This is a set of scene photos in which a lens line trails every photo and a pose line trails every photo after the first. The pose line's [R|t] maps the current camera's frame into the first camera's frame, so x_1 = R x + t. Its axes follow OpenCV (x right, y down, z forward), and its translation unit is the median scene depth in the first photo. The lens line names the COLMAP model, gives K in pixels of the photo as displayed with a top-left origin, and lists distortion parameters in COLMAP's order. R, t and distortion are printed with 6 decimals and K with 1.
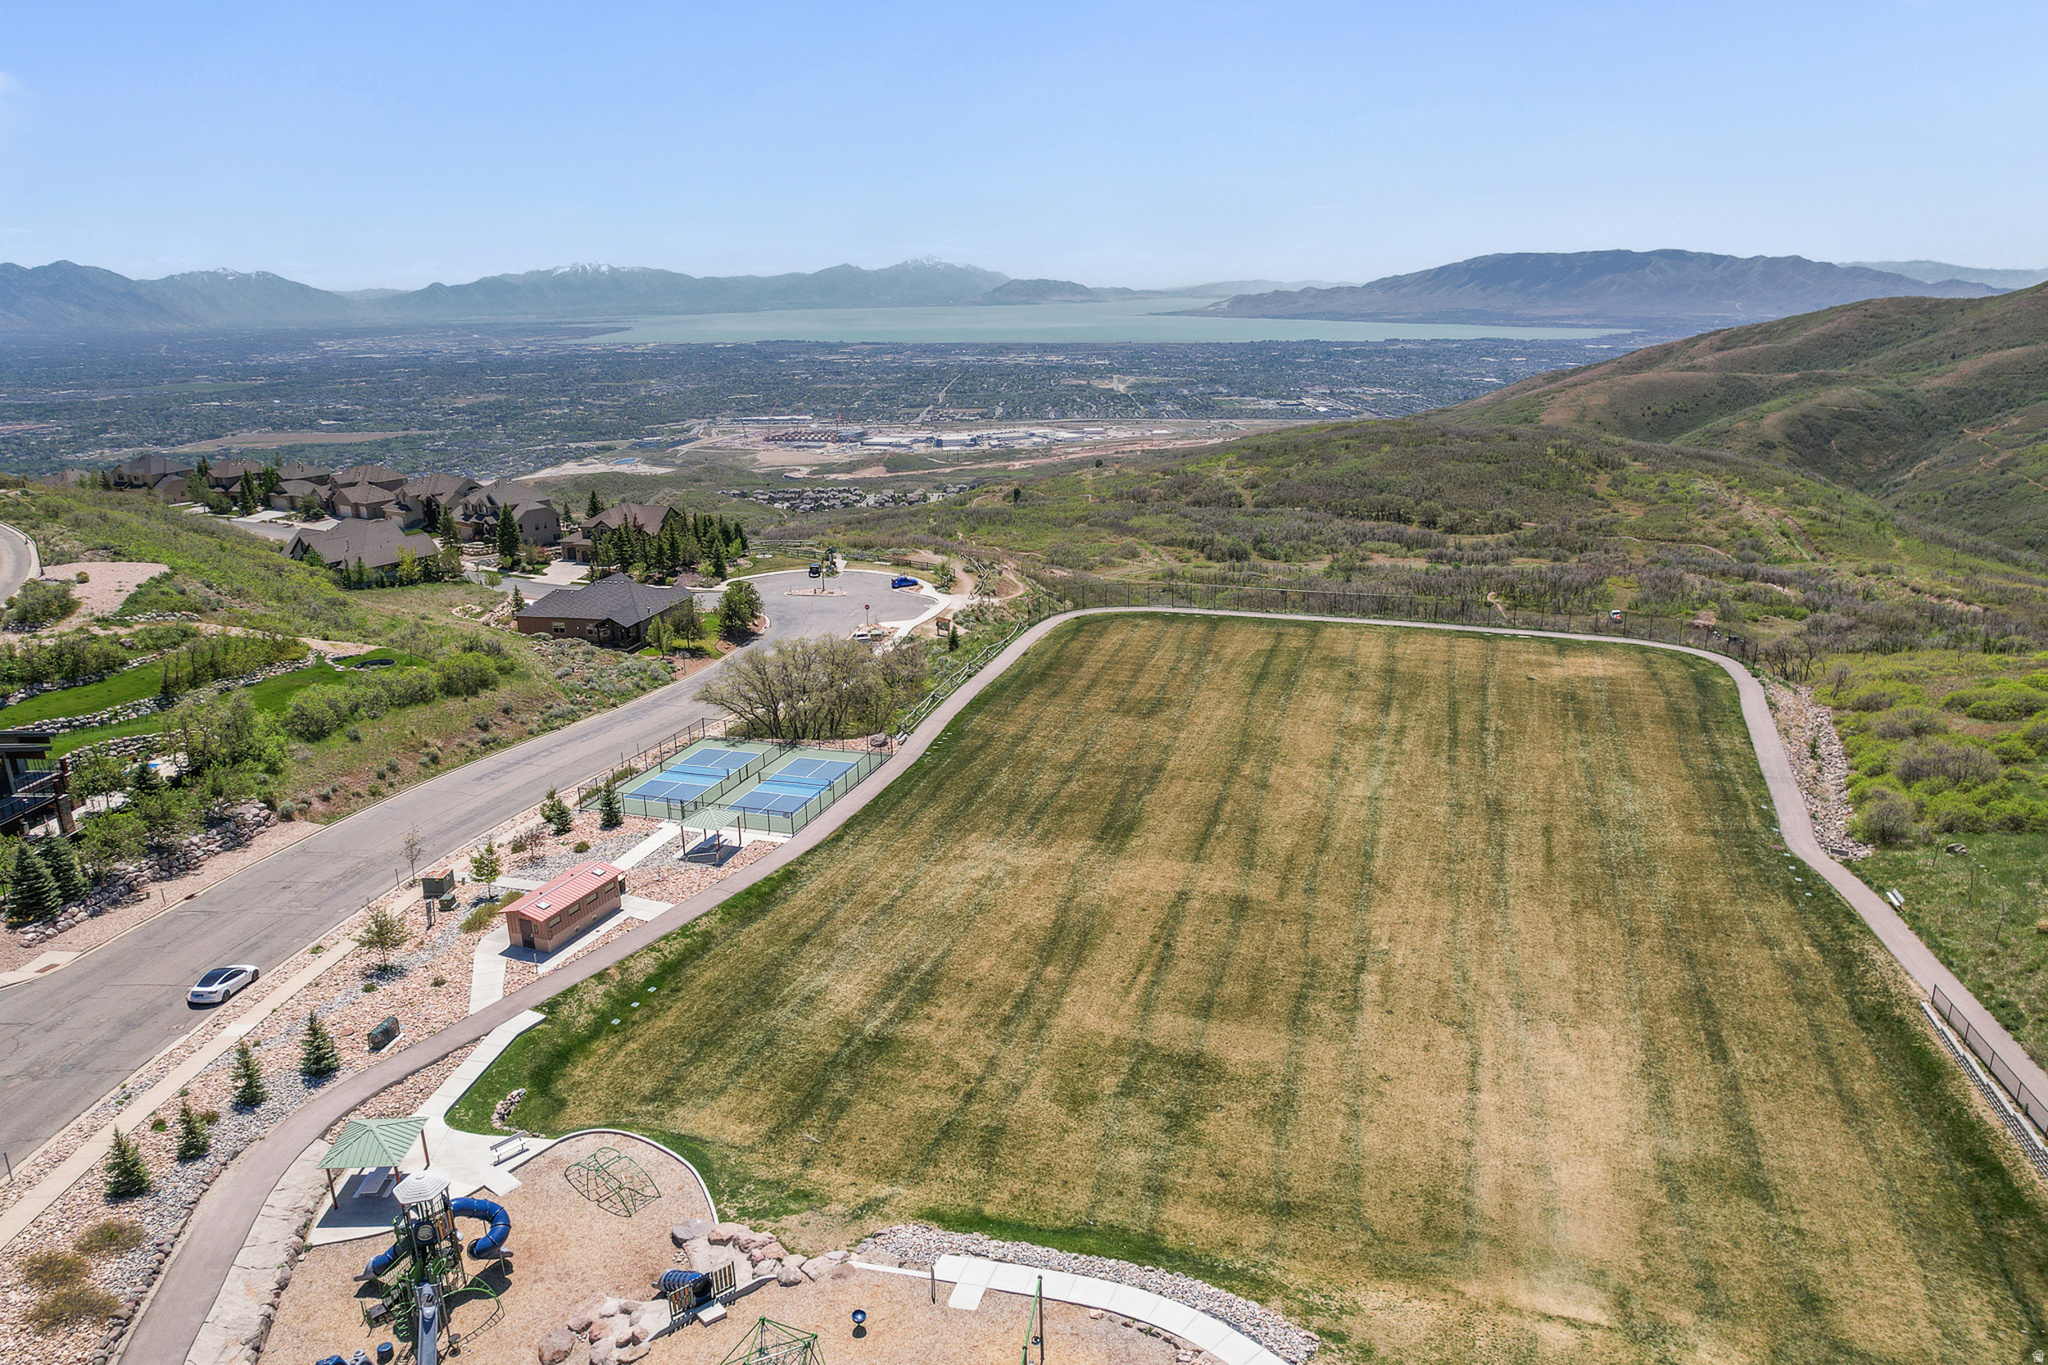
lens RADIAL K [[1365.9, 0, 1024.0], [0, 1365.9, 682.5], [0, 0, 1]] dist [-0.083073, 0.077234]
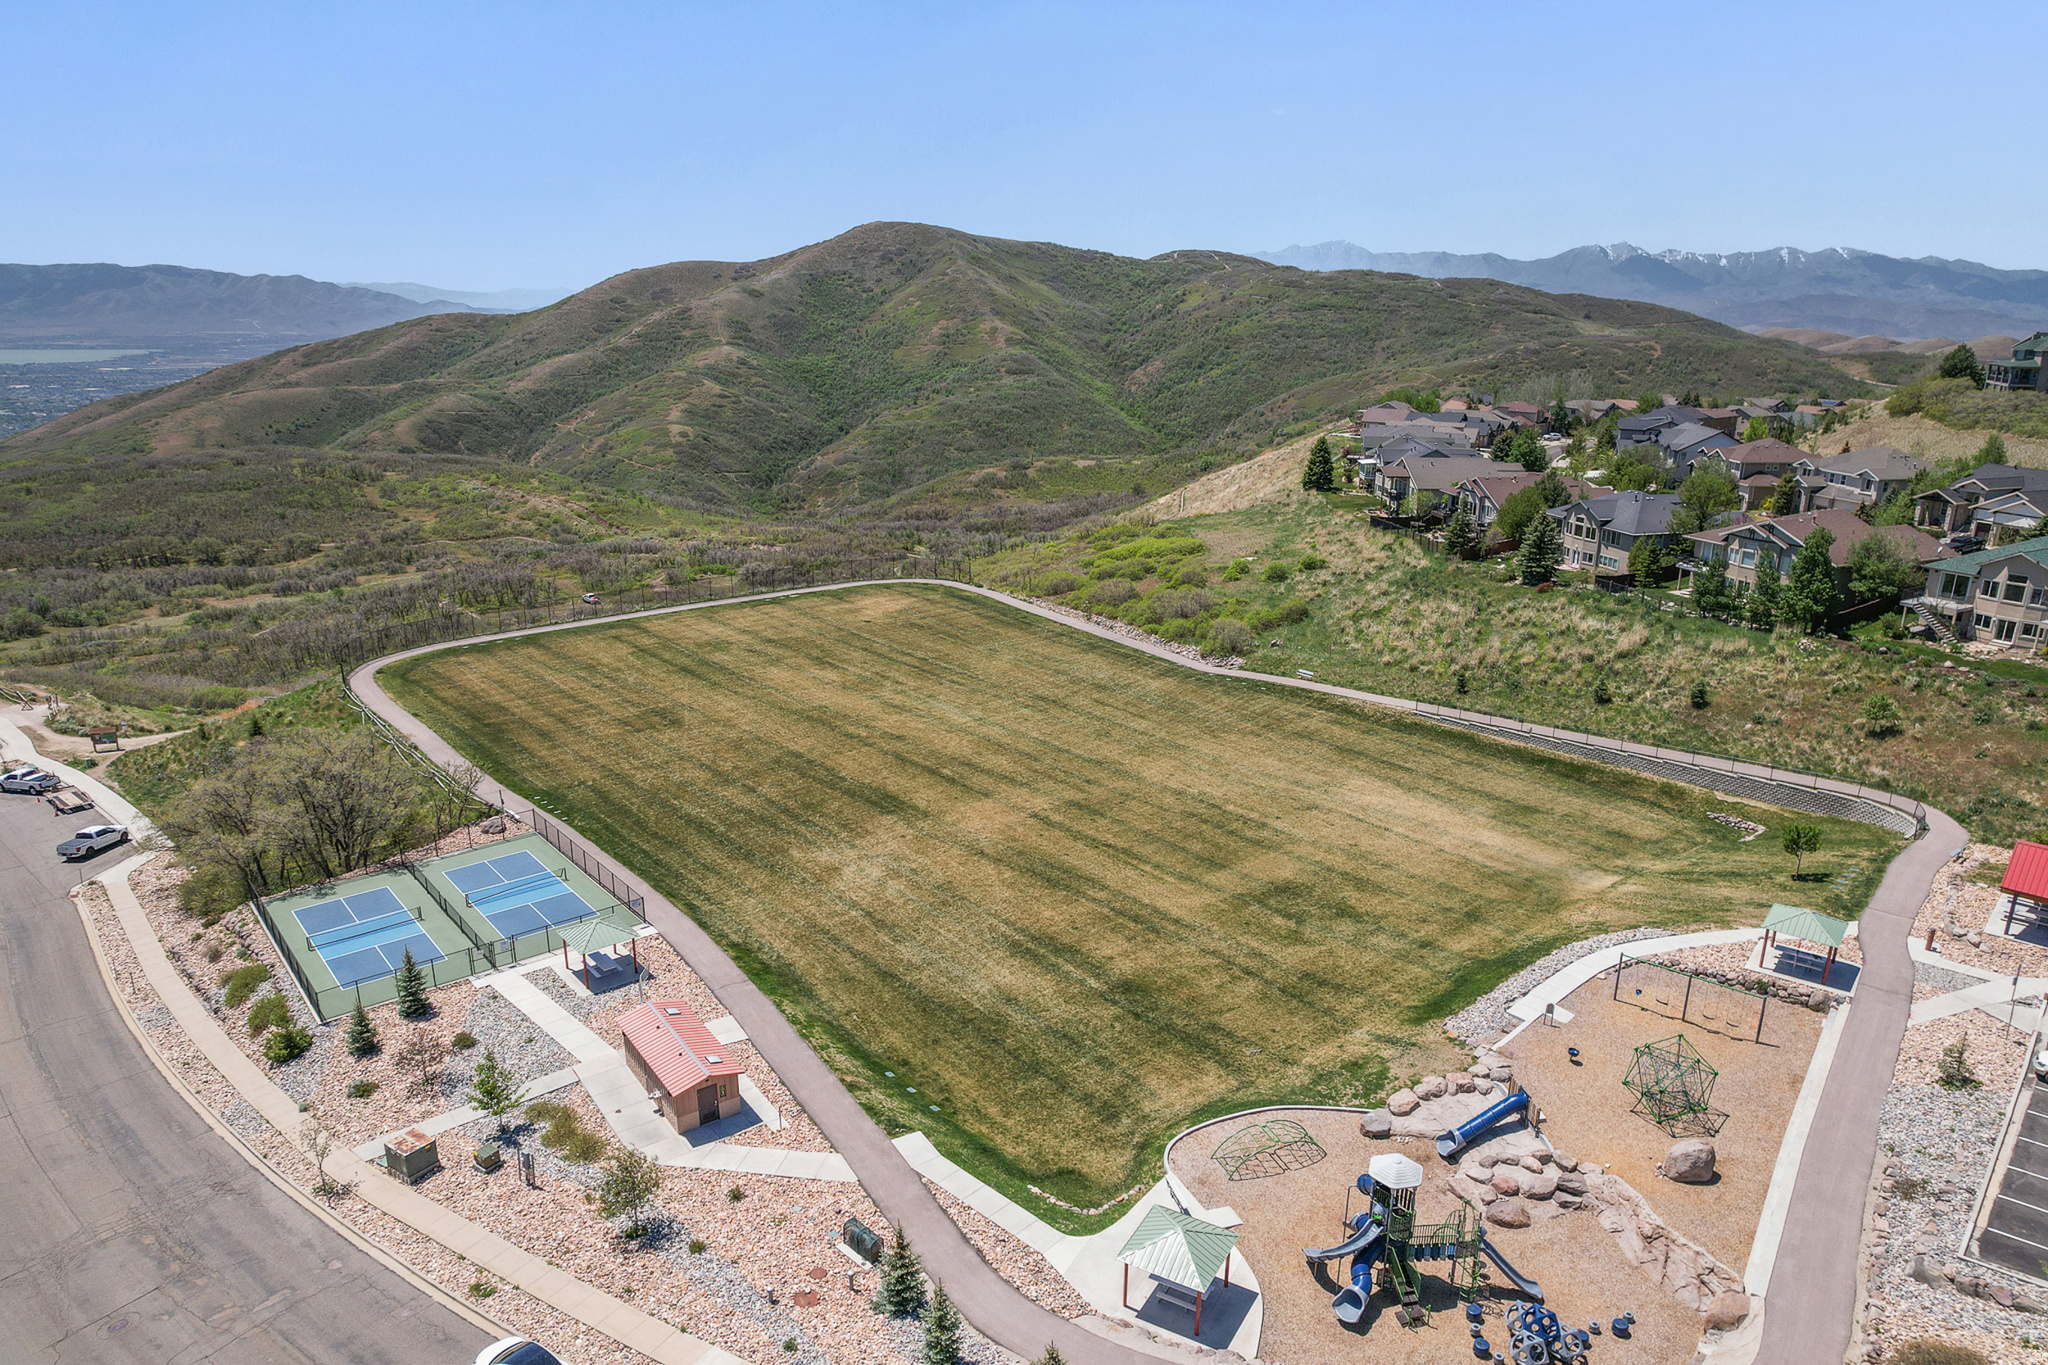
lens RADIAL K [[1292.8, 0, 1023.3], [0, 1292.8, 733.6], [0, 0, 1]] dist [-0.073228, 0.064104]
pose [[0.530728, -0.256974, 0.807646, -0.677879], [0.226097, 0.961321, 0.157296, -0.075873], [-0.816828, 0.099125, 0.568301, 0.353552]]
